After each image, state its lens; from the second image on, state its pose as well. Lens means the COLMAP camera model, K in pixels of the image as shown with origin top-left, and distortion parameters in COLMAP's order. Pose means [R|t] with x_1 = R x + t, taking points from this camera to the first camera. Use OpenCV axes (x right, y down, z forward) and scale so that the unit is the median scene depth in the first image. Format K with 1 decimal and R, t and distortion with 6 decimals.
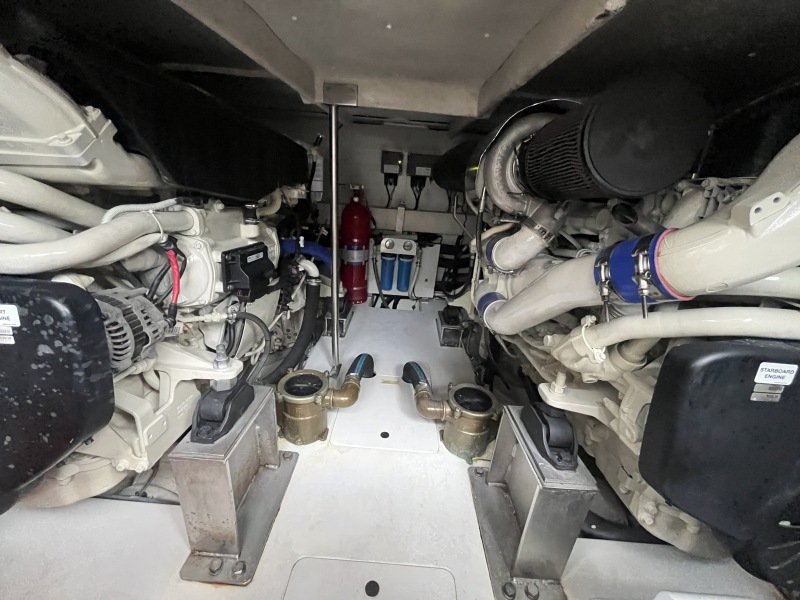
lens RADIAL K [[324.5, 0, 396.7], [0, 324.5, 299.4], [0, 0, 1]] dist [-0.004357, -0.000127]
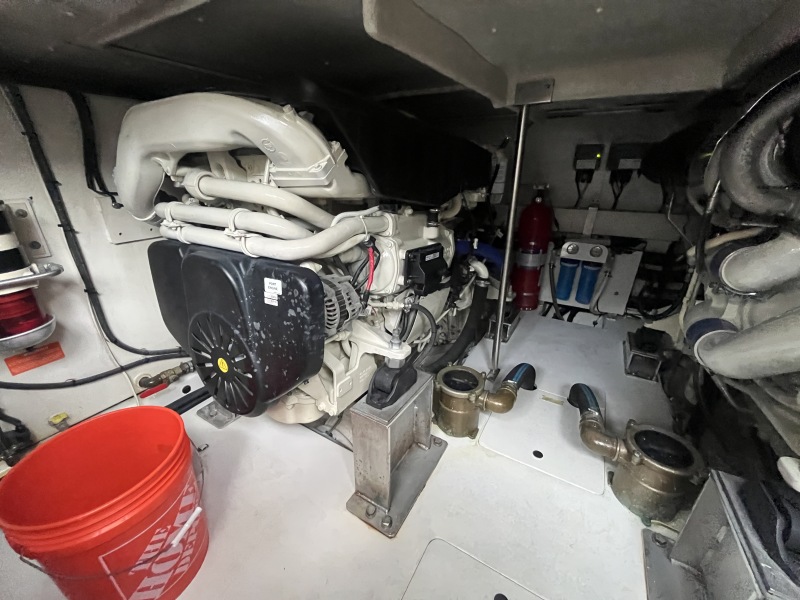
lens RADIAL K [[324.5, 0, 395.9], [0, 324.5, 300.2], [0, 0, 1]] dist [-0.004357, -0.000127]
pose [[0.867054, 0.116666, -0.484362, 0.009840], [-0.116943, 0.992692, 0.029765, 0.000304], [0.484296, 0.030834, 0.874361, -0.024008]]
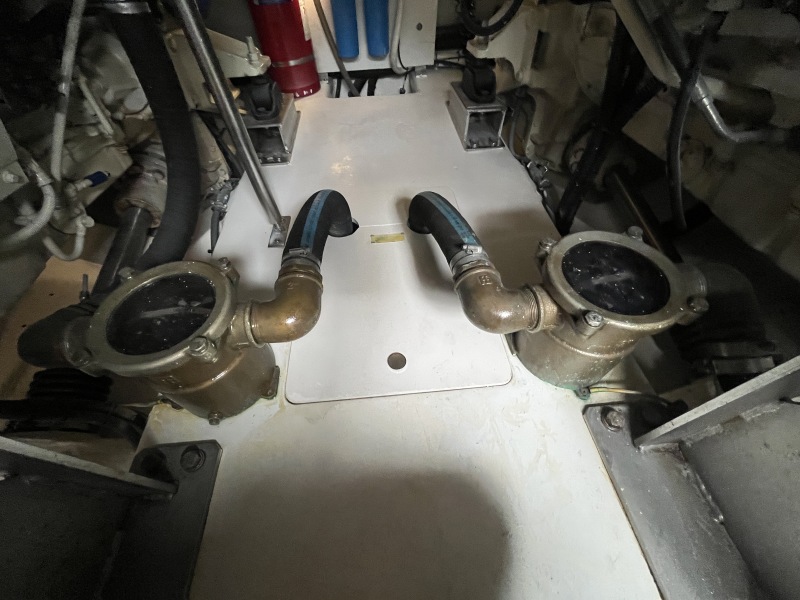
lens RADIAL K [[324.5, 0, 403.0], [0, 324.5, 305.1], [0, 0, 1]] dist [-0.004357, -0.000127]
pose [[0.987576, -0.157016, -0.006294, -0.013543], [0.137042, 0.840966, 0.523446, 0.115074], [-0.076897, -0.517806, 0.852035, 0.744620]]
